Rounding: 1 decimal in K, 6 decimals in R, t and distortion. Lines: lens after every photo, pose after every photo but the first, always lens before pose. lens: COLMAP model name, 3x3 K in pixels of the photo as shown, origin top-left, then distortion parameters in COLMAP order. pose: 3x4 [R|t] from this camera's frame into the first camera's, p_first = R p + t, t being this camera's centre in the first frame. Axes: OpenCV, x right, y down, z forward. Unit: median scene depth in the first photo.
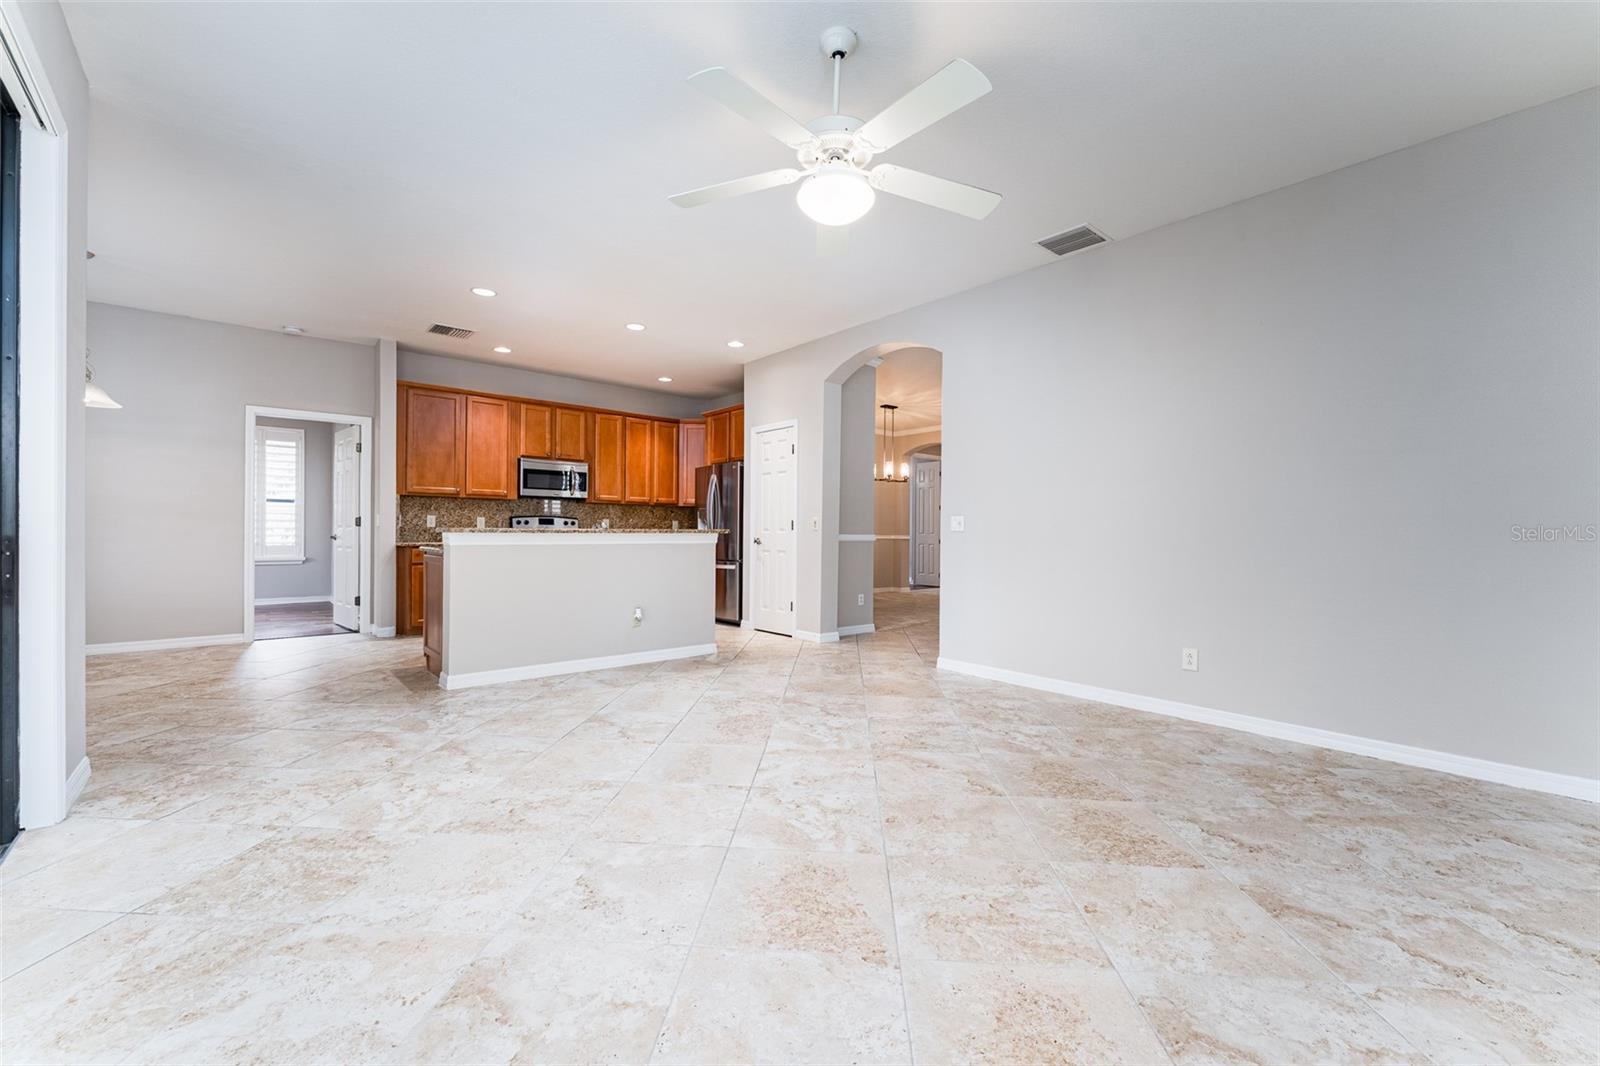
lens RADIAL K [[633.2, 0, 800.0], [0, 633.2, 533.0], [0, 0, 1]] dist [0.003743, 0.000271]
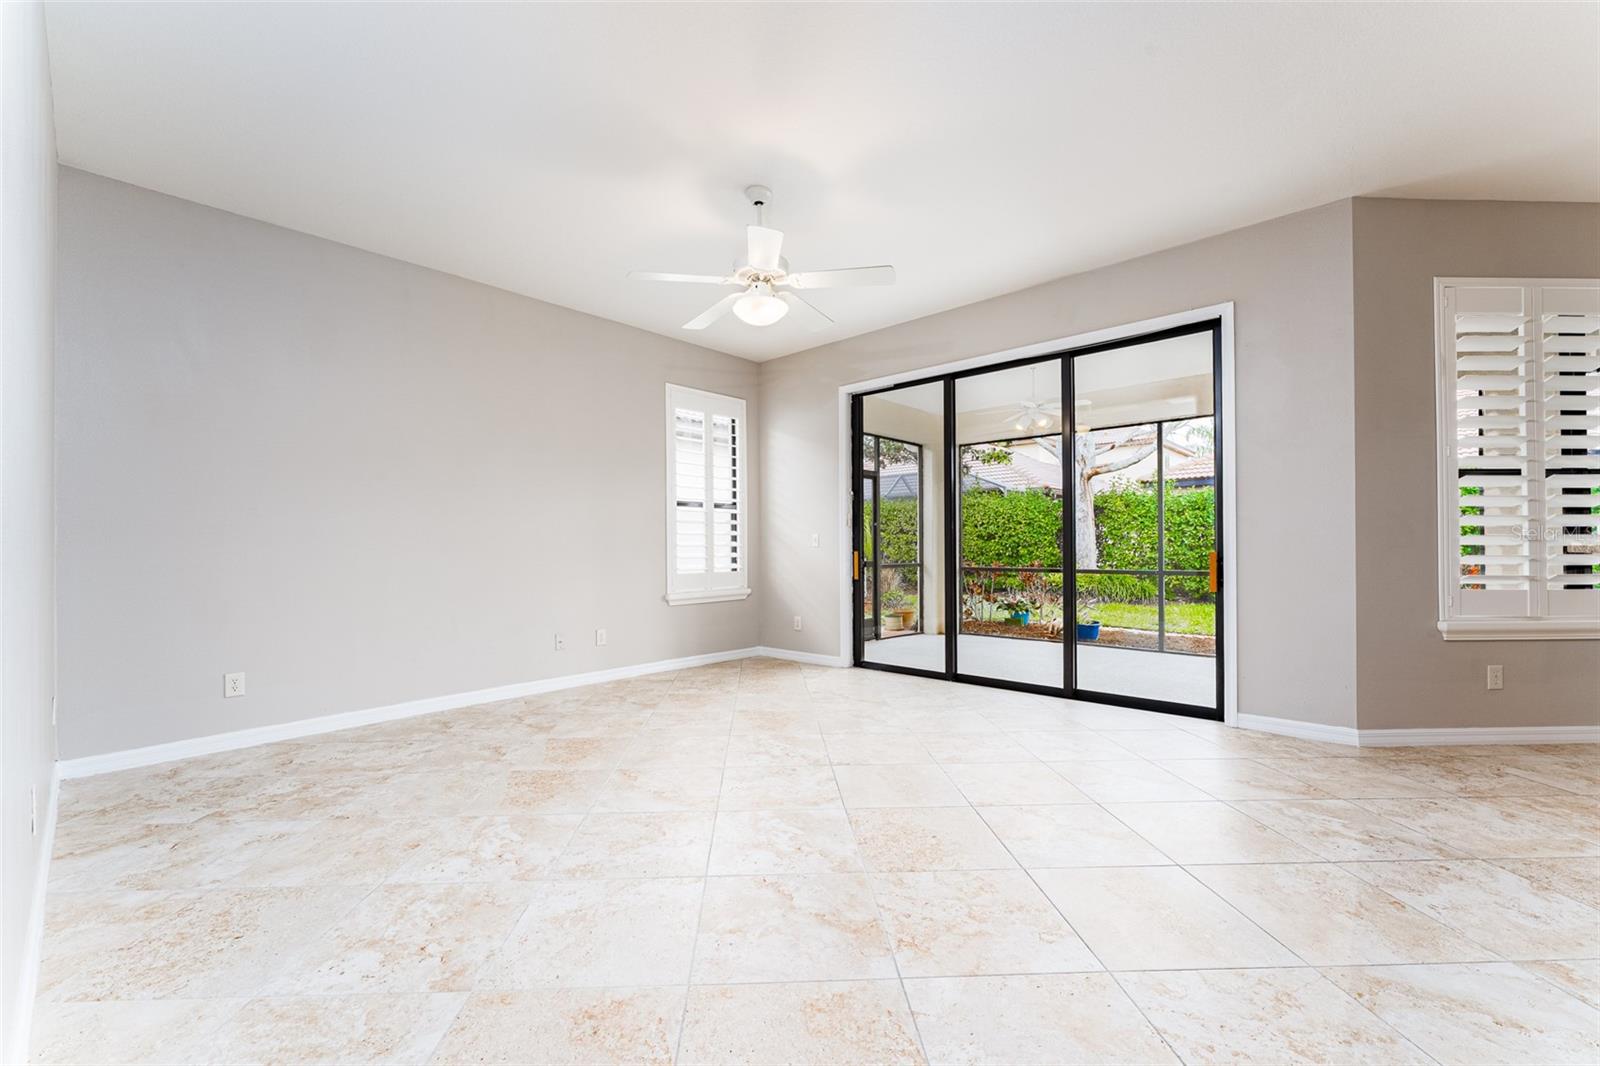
lens RADIAL K [[661.3, 0, 791.3], [0, 661.3, 539.2], [0, 0, 1]] dist [-0.001332, -0.000222]
pose [[-0.993367, -0.005184, -0.114873, 0.105519], [-0.003770, 0.999914, -0.012522, -0.003184], [0.114928, -0.012006, -0.993301, 1.671614]]
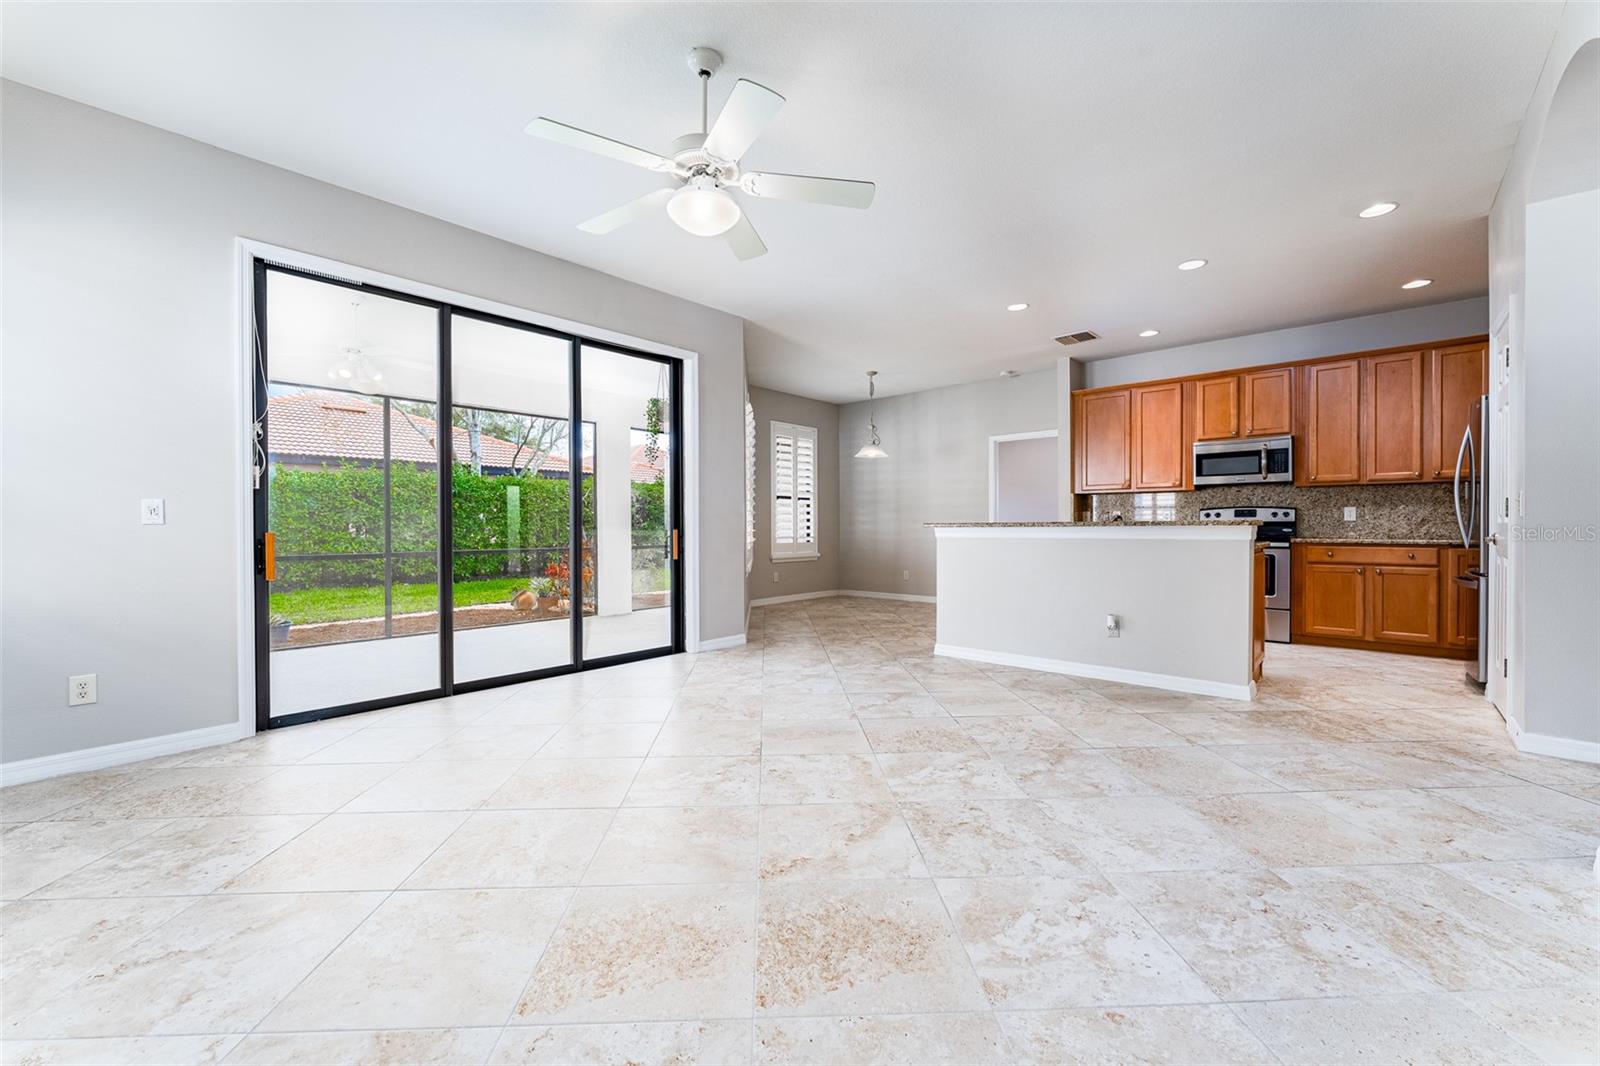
lens RADIAL K [[633.6, 0, 798.4], [0, 633.6, 530.7], [0, 0, 1]] dist [-0.002599, -0.000163]
pose [[0.128391, -0.002232, -0.991721, 0.778322], [0.005761, 0.999982, -0.001505, 0.006605], [0.991707, -0.005520, 0.128401, 0.697085]]
